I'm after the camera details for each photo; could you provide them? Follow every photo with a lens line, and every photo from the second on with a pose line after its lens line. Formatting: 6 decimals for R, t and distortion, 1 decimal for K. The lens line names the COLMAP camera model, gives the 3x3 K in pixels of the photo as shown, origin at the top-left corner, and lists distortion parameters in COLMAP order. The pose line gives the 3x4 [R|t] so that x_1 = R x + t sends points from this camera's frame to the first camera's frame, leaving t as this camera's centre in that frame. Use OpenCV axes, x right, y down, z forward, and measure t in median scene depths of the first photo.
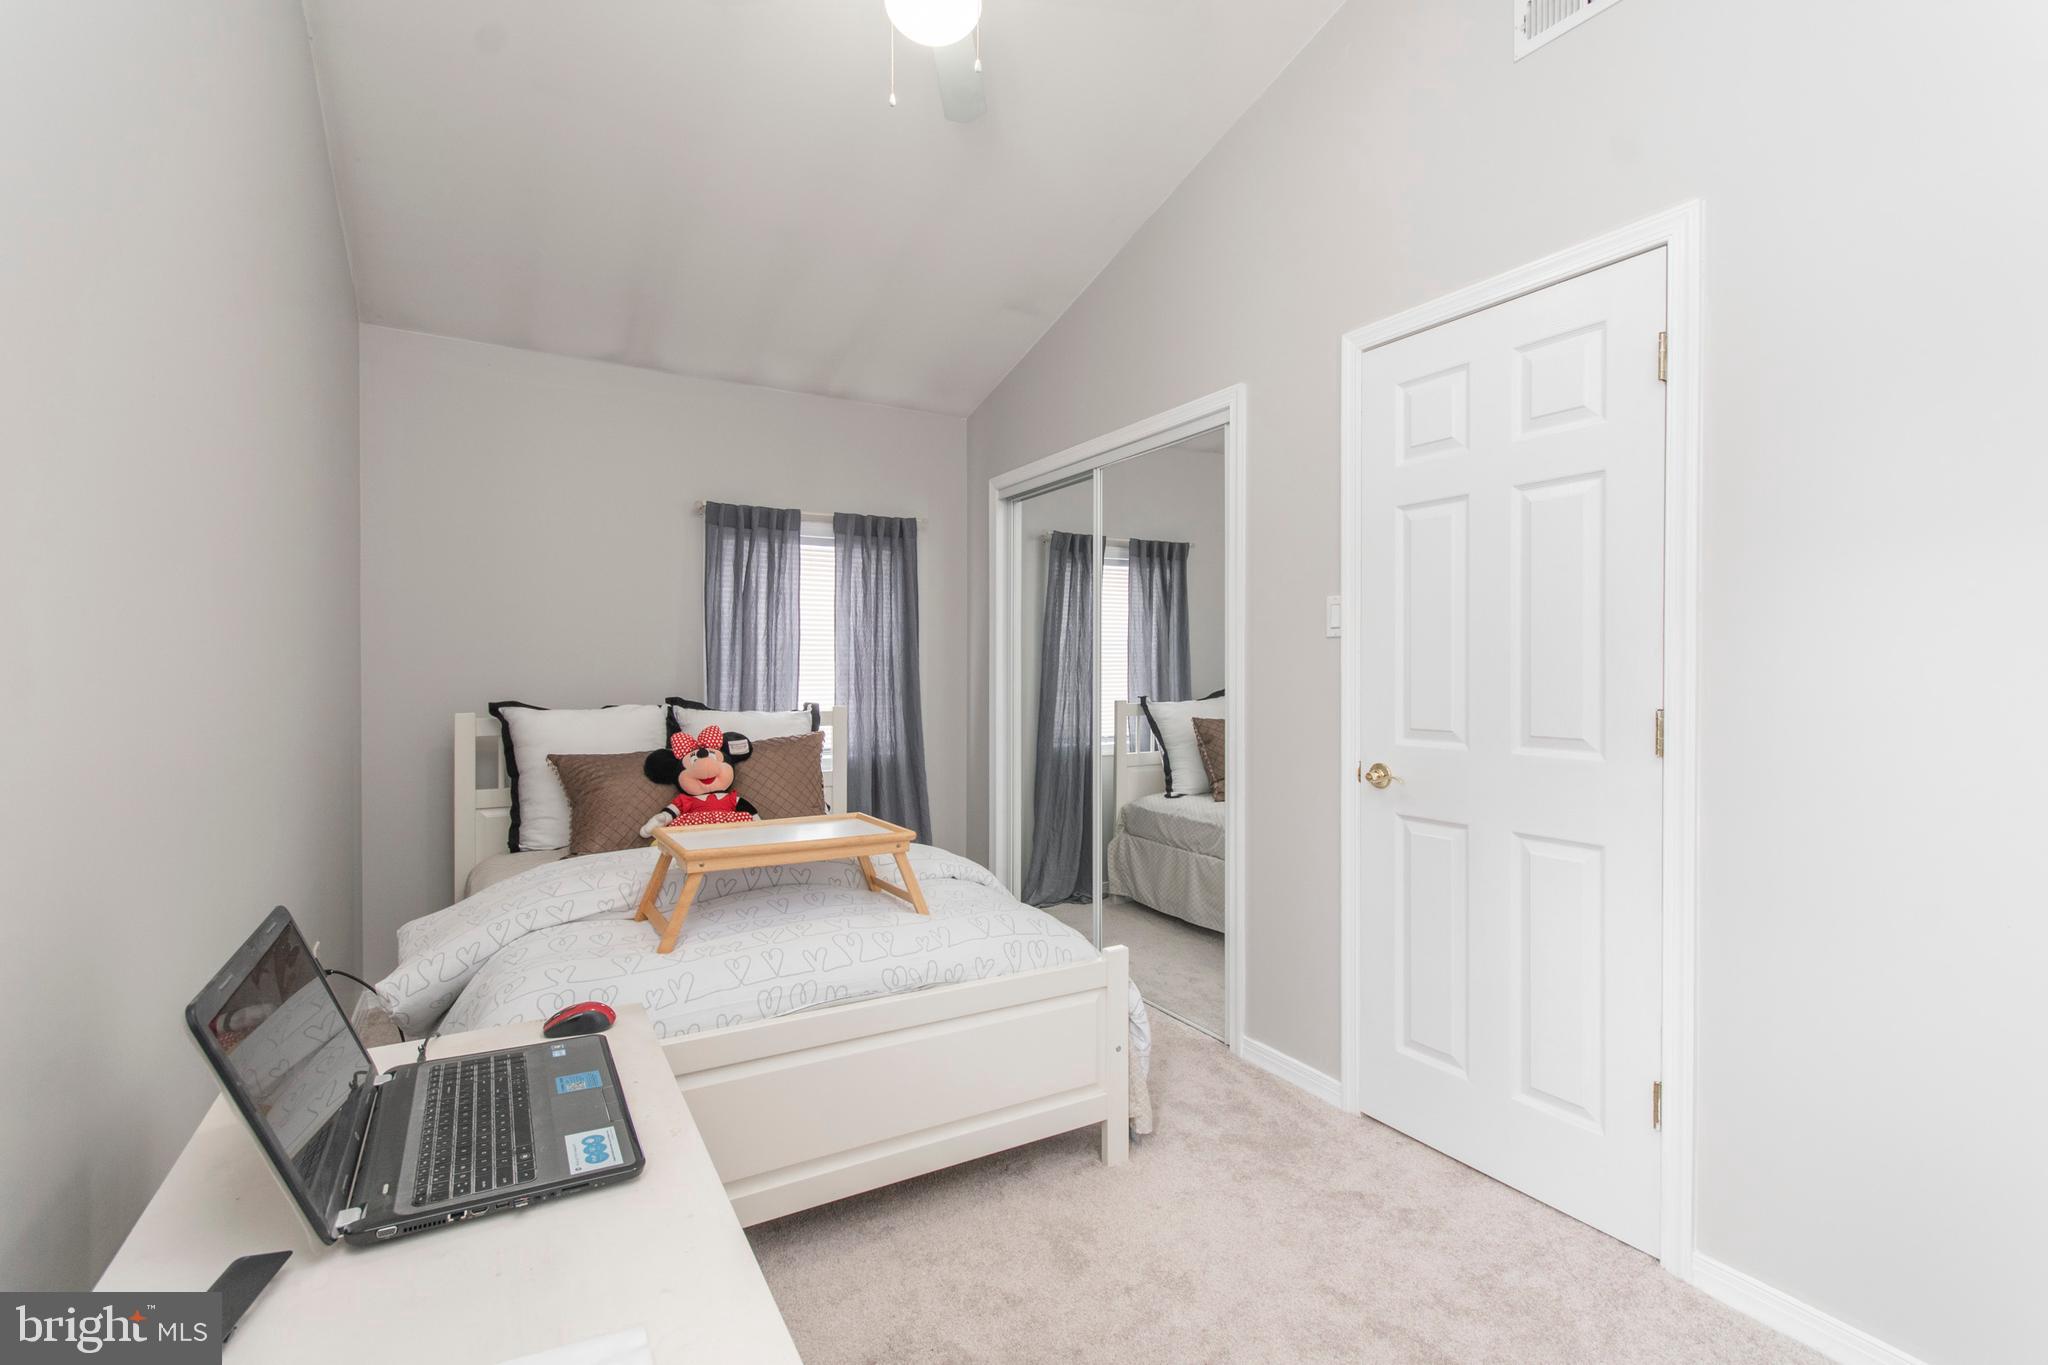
lens RADIAL K [[909.0, 0, 1023.5], [0, 909.0, 678.8], [0, 0, 1]] dist [-0.028160, -0.000142]
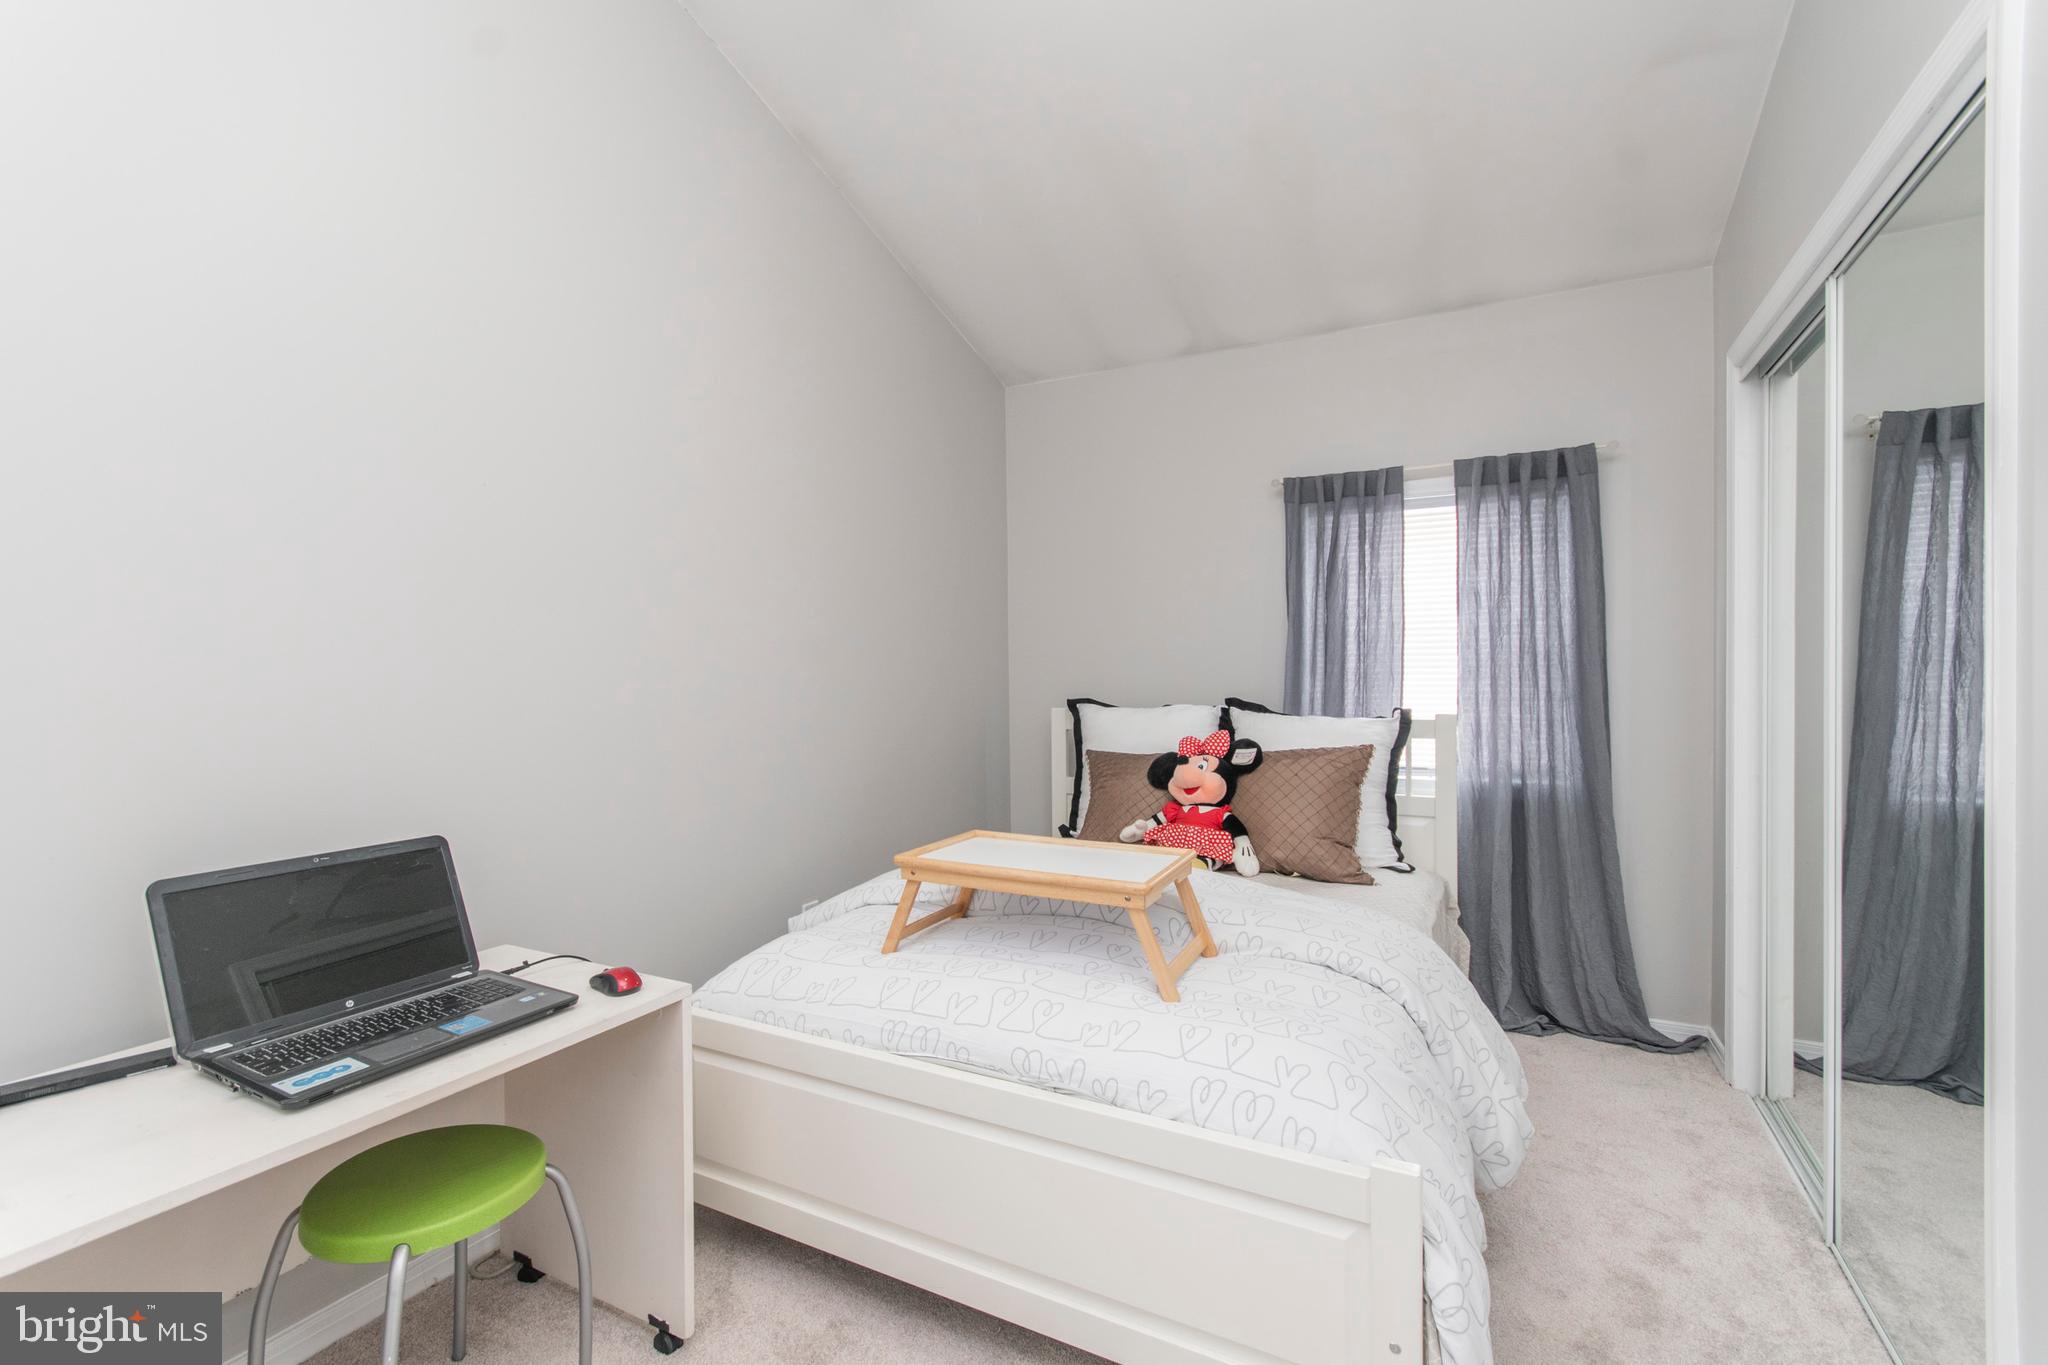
lens RADIAL K [[905.5, 0, 1024.6], [0, 905.5, 683.4], [0, 0, 1]] dist [-0.003088, -0.000780]
pose [[0.520392, 0.006871, -0.853900, 0.274592], [0.000742, 0.999964, 0.008499, -0.002199], [0.853927, -0.005057, 0.520368, 0.311803]]
